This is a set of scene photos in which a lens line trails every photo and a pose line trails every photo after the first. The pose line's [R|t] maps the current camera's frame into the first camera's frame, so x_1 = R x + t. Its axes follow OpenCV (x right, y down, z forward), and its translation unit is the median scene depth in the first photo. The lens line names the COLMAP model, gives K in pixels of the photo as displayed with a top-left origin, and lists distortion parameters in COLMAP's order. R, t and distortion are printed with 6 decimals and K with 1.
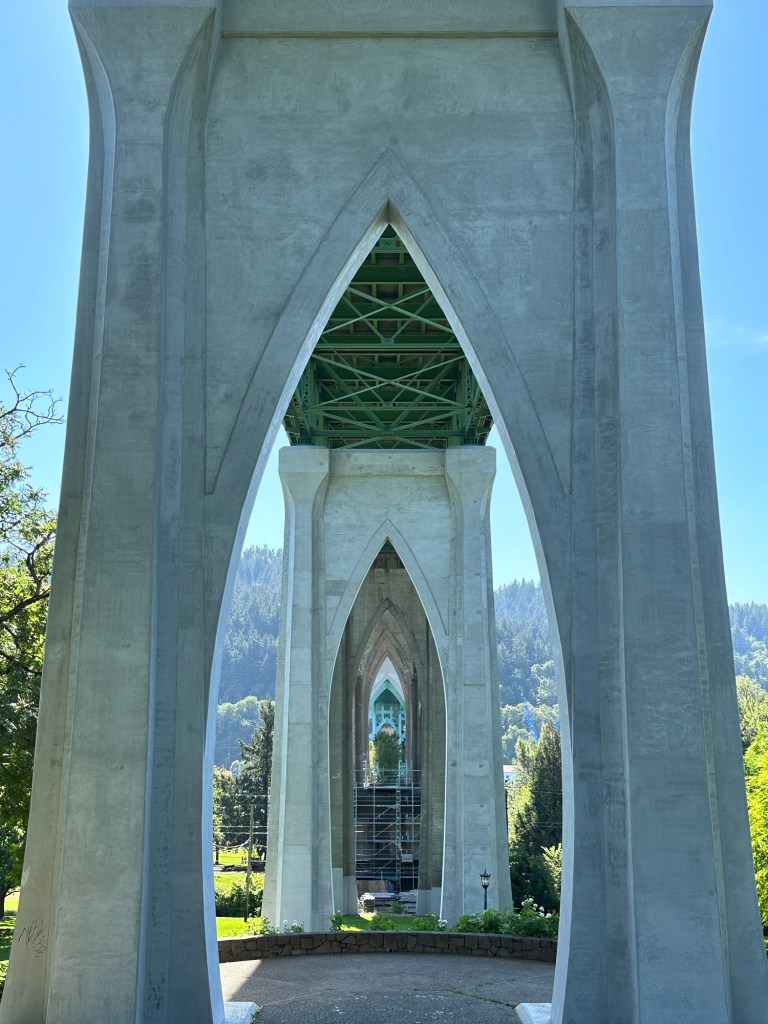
lens RADIAL K [[1256.5, 0, 378.1], [0, 1256.5, 513.6], [0, 0, 1]] dist [0.237256, -0.639983]
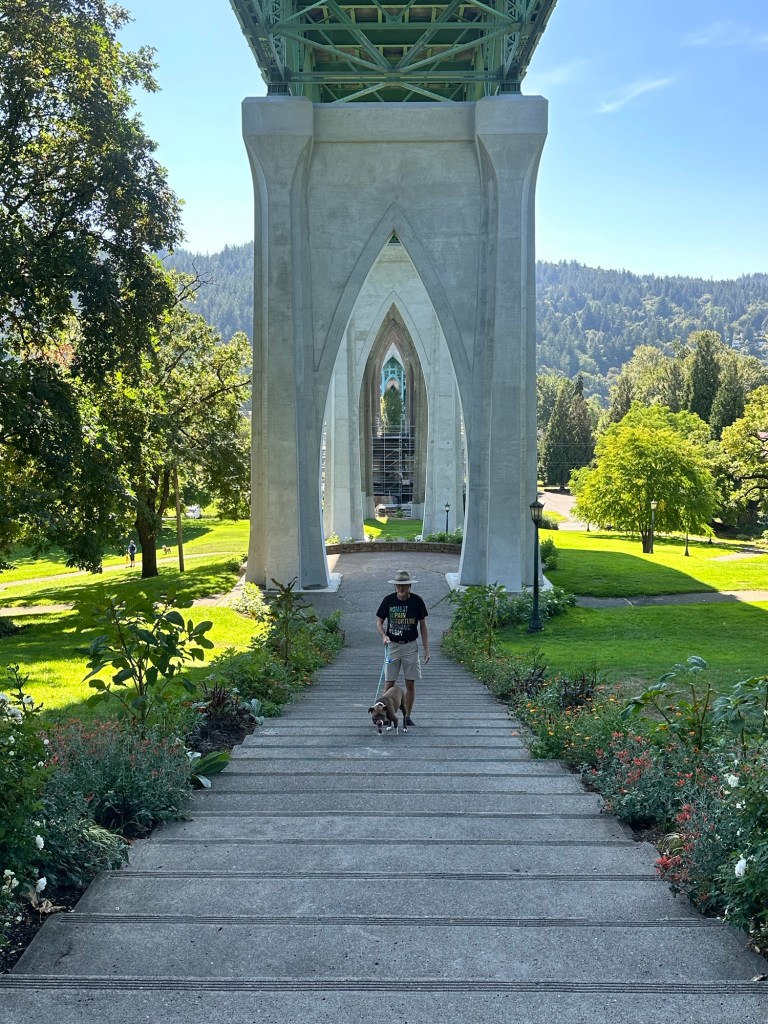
lens RADIAL K [[1256.5, 0, 378.1], [0, 1256.5, 513.6], [0, 0, 1]] dist [0.237256, -0.639983]
pose [[0.999983, -0.003200, -0.004857, -0.009682], [0.004591, 0.946941, 0.321376, -0.479413], [0.003571, -0.321393, 0.946939, -1.191220]]
